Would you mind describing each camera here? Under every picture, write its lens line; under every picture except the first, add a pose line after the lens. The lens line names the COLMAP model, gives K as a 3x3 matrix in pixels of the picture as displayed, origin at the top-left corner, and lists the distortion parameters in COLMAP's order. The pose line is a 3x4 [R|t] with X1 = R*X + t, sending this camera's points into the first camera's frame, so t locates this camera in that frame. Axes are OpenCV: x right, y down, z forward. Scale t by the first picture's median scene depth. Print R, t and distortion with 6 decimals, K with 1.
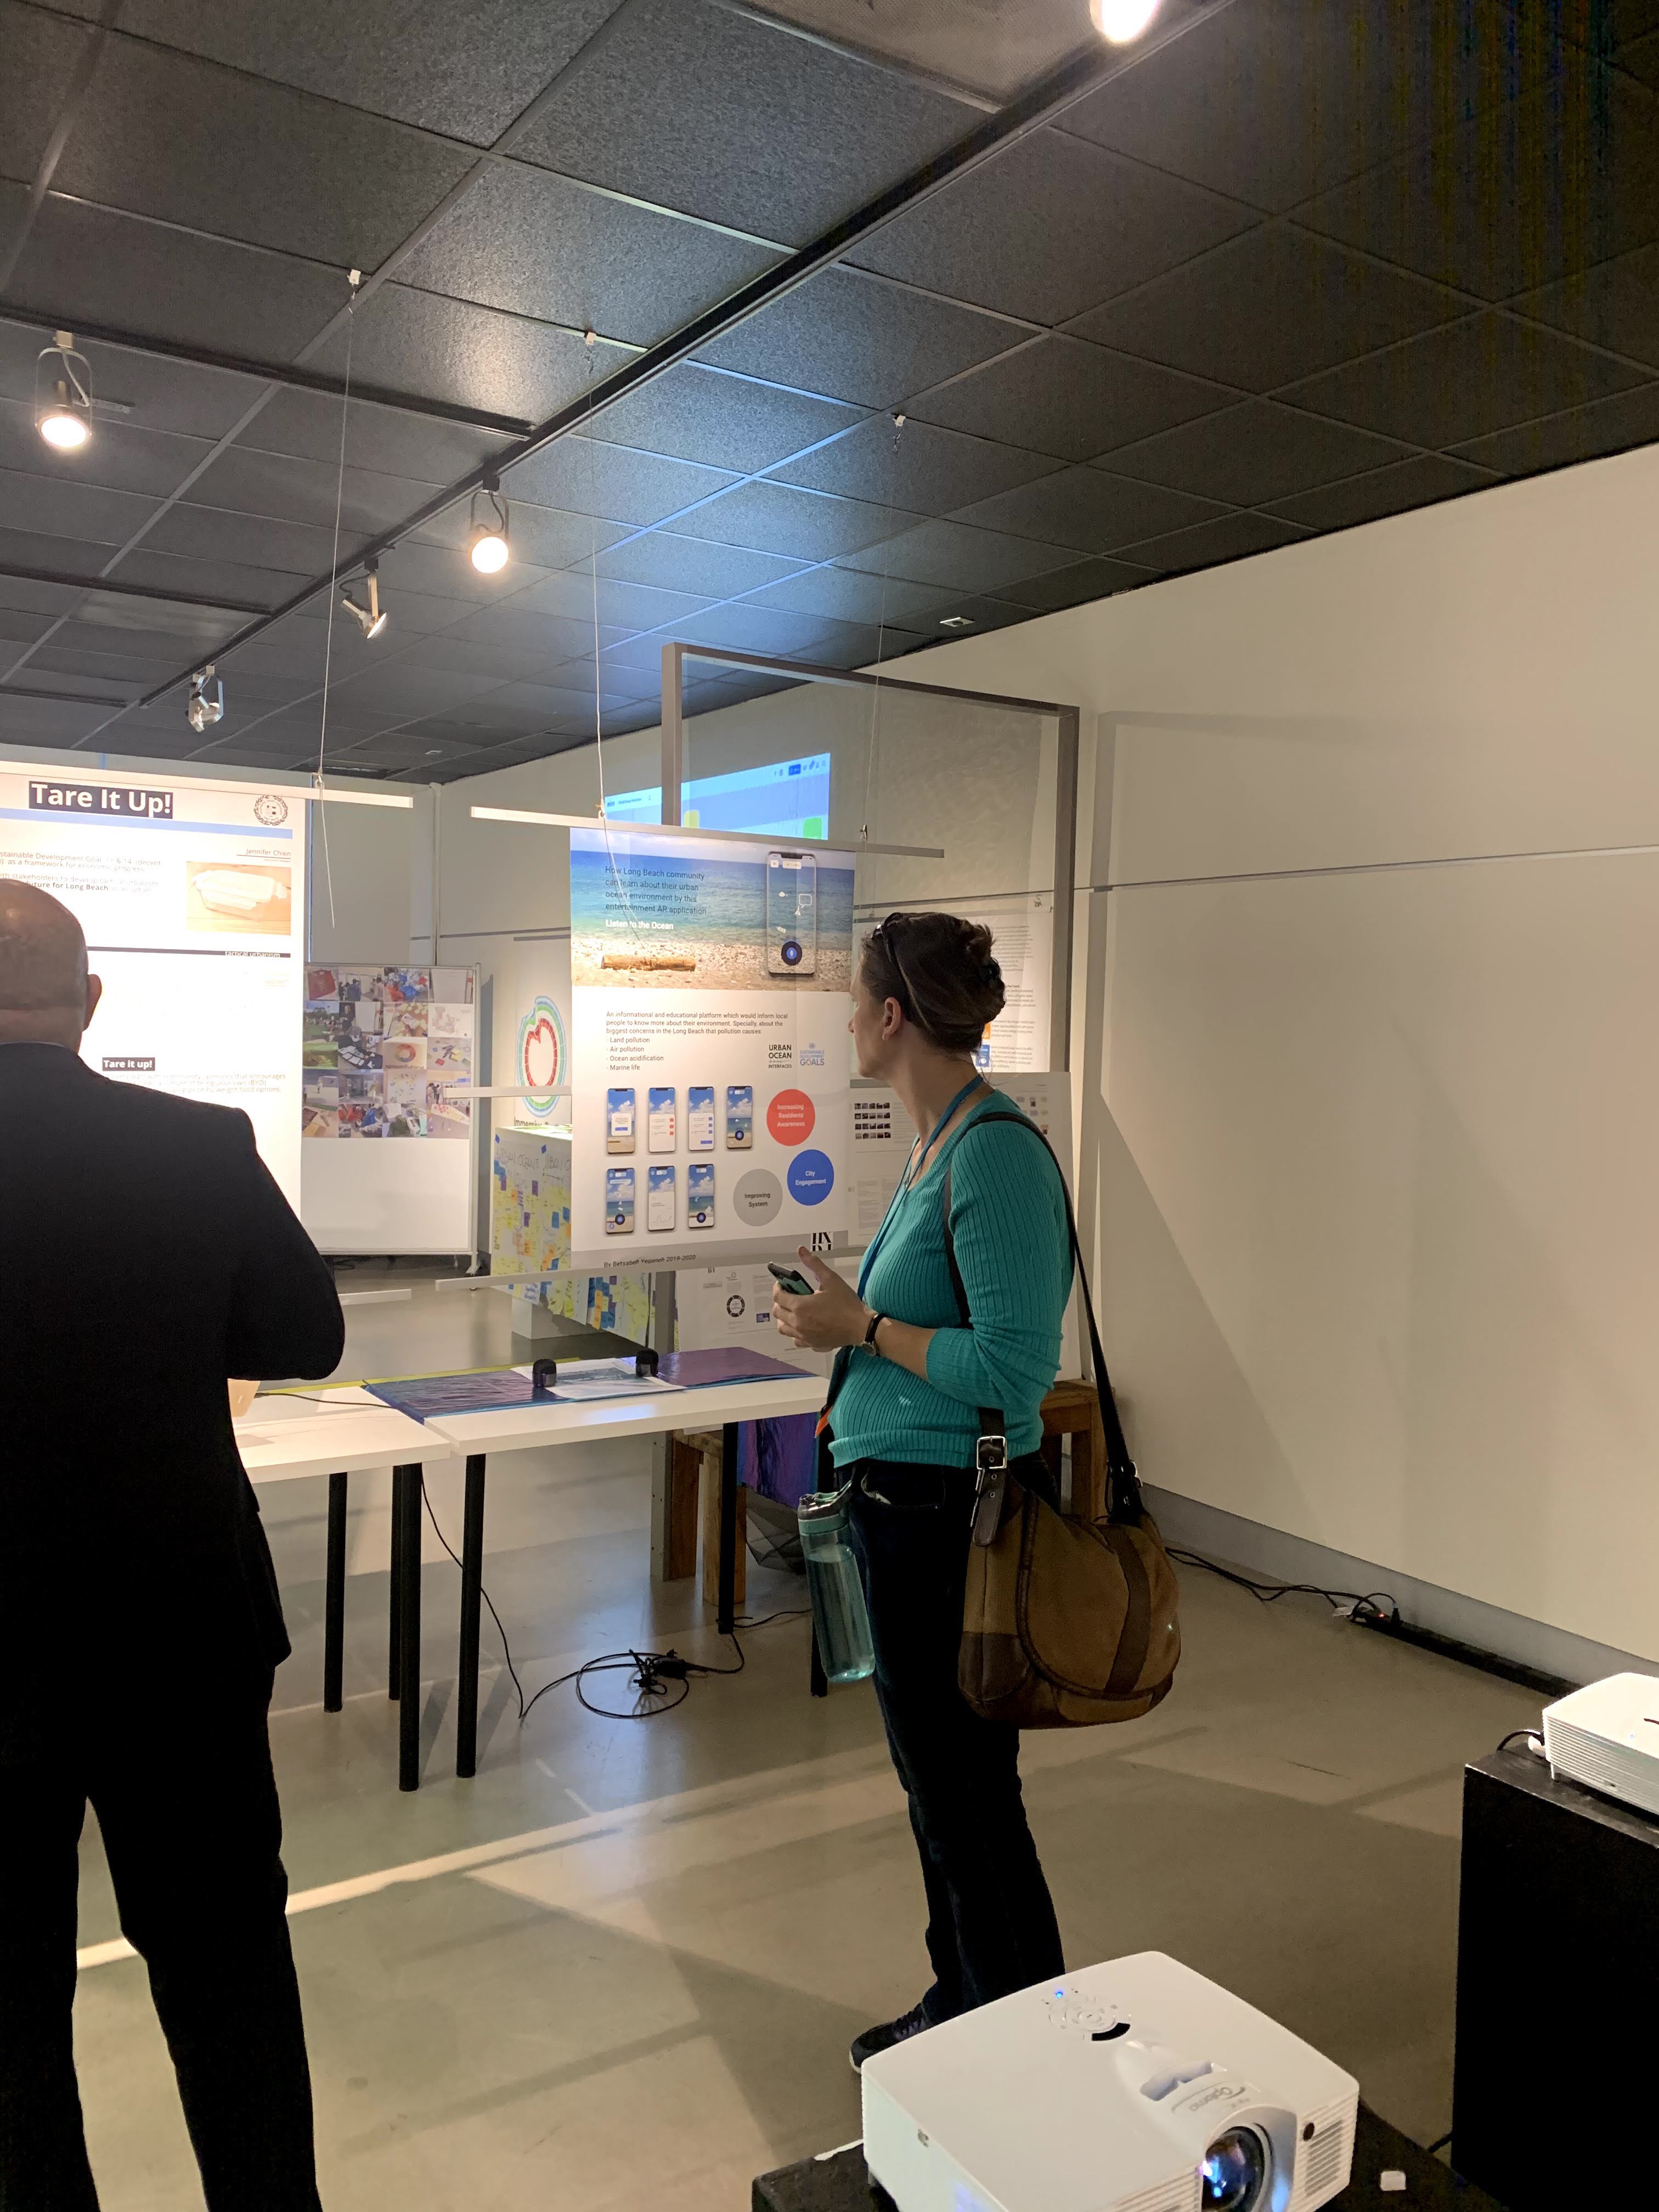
lens RADIAL K [[1670.1, 0, 828.5], [0, 1670.1, 1106.9], [0, 0, 1]] dist [0.023952, -0.008867]
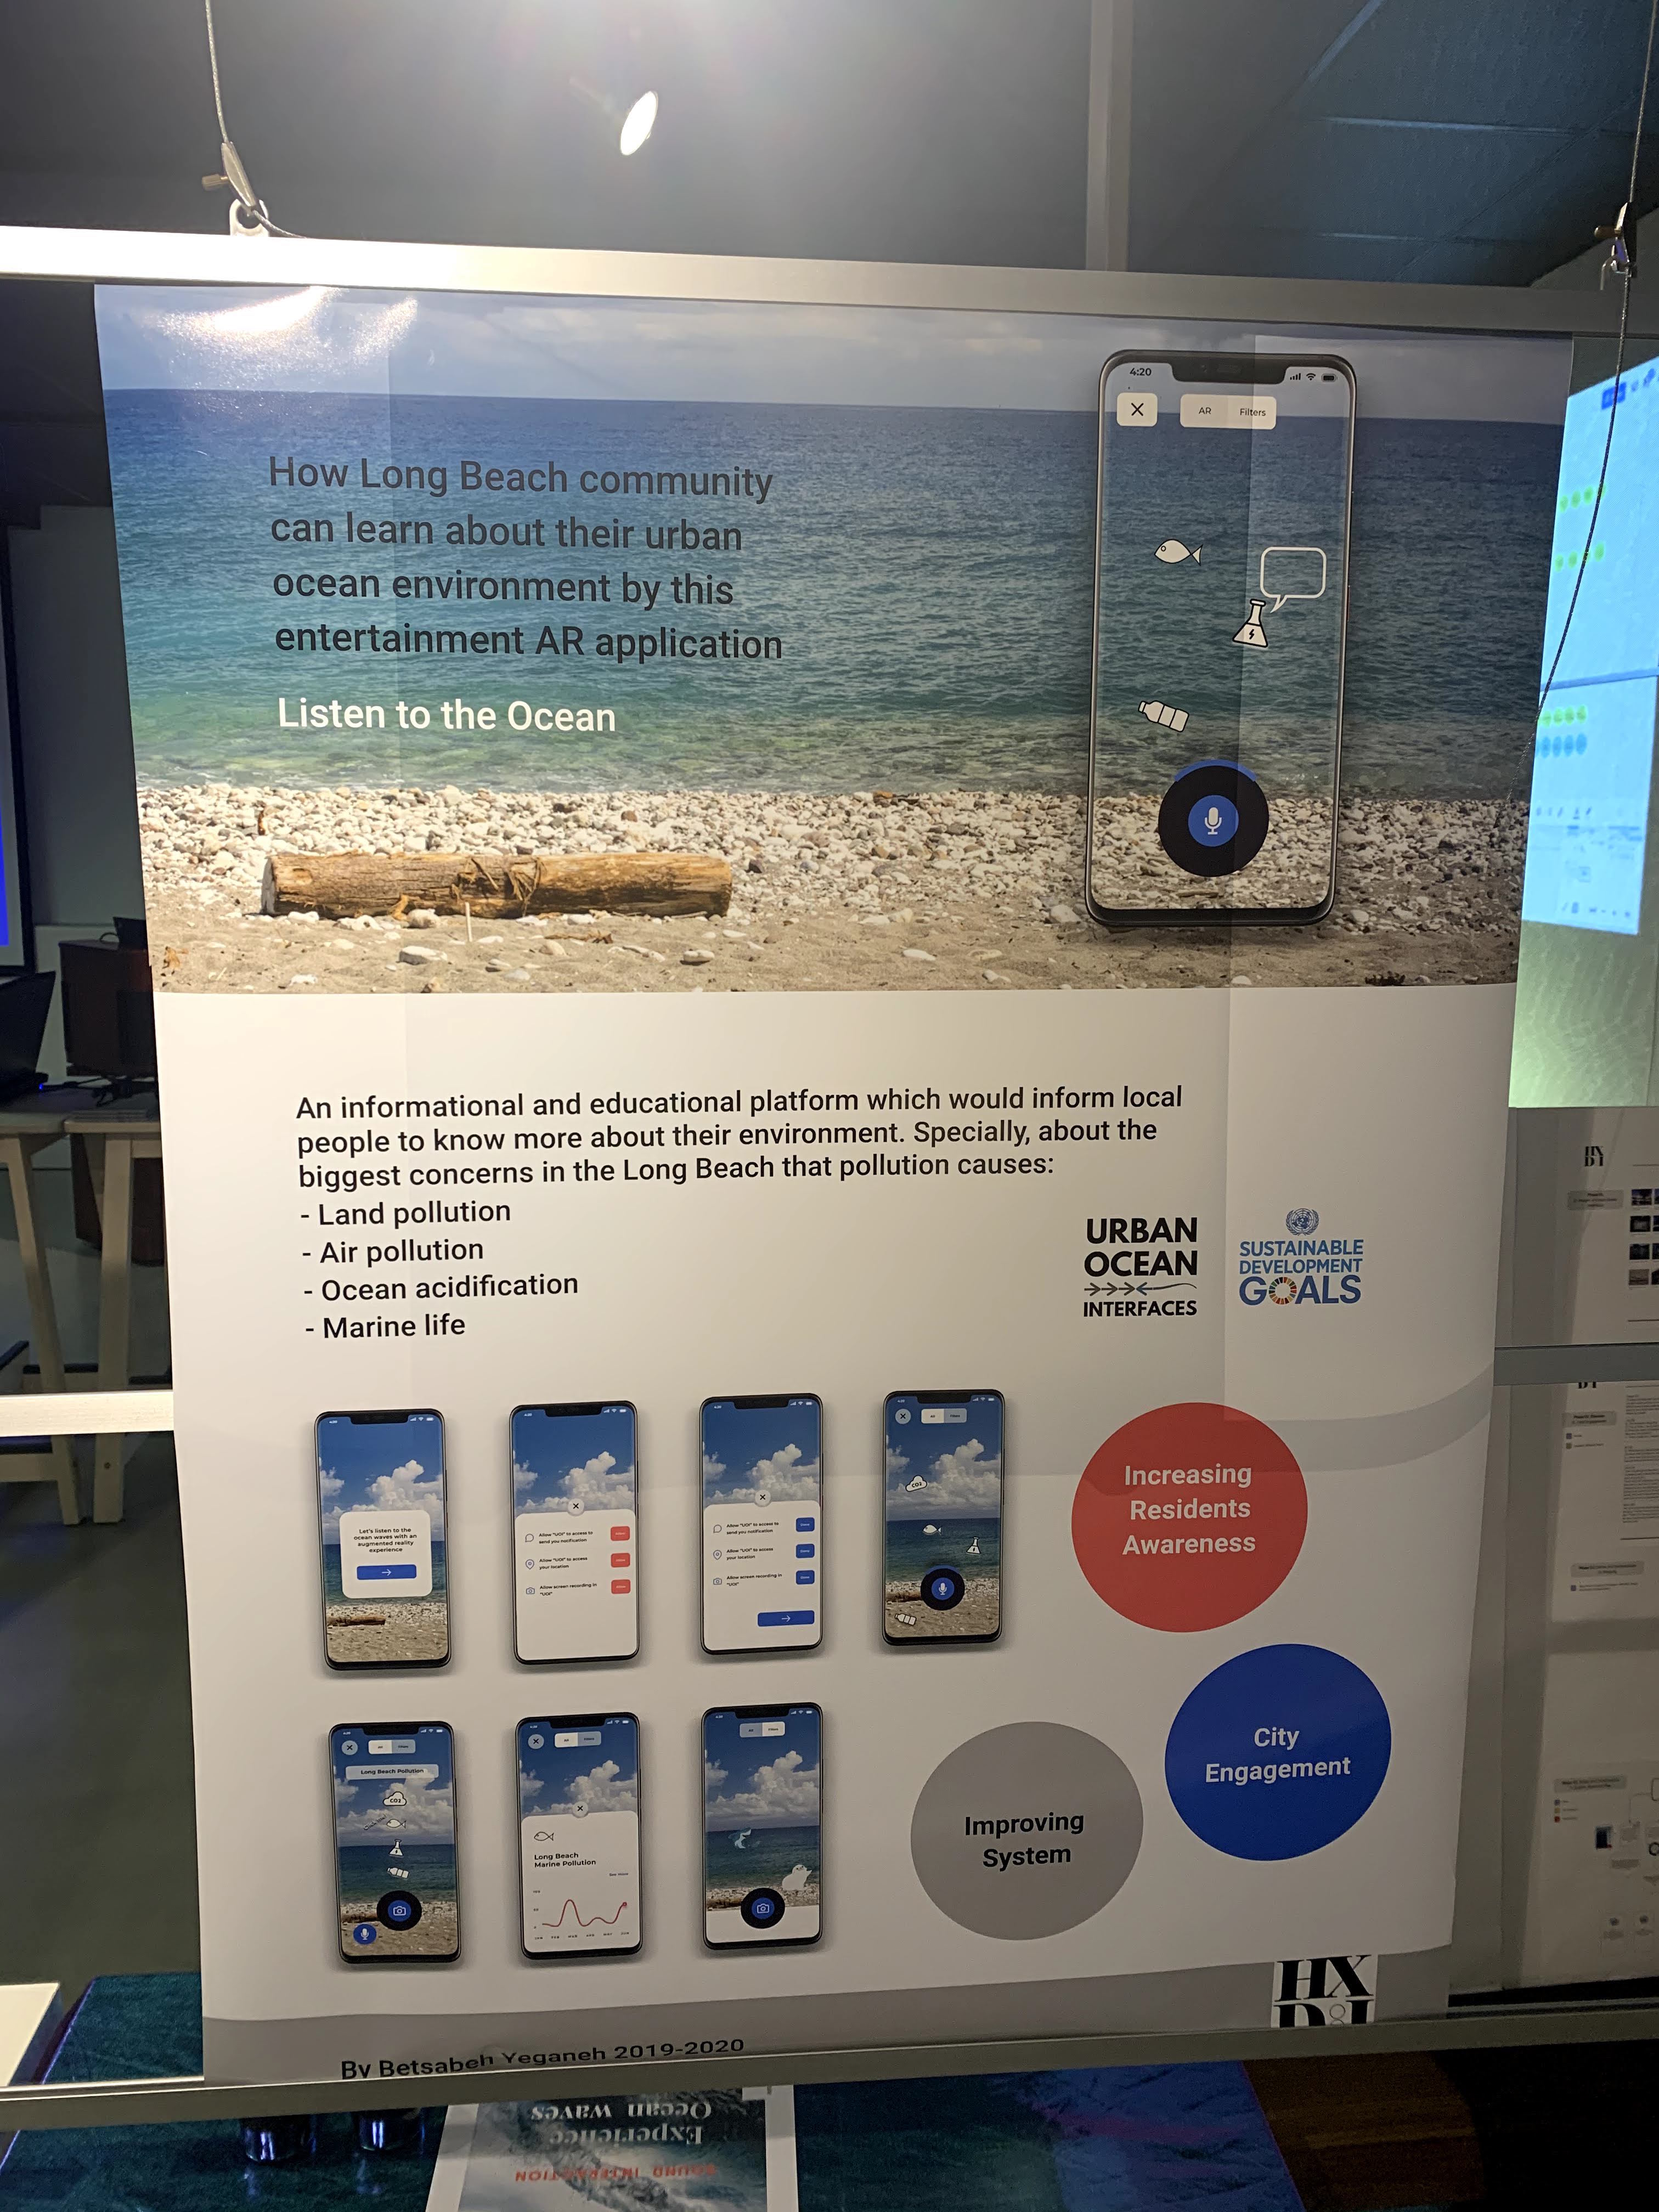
lens RADIAL K [[1670.1, 0, 820.4], [0, 1670.1, 1091.3], [0, 0, 1]] dist [0.023952, -0.008867]
pose [[0.882037, 0.062893, -0.466964, 0.040039], [-0.017843, 0.994799, 0.100281, -0.079501], [0.470842, -0.080119, 0.878572, 0.795335]]
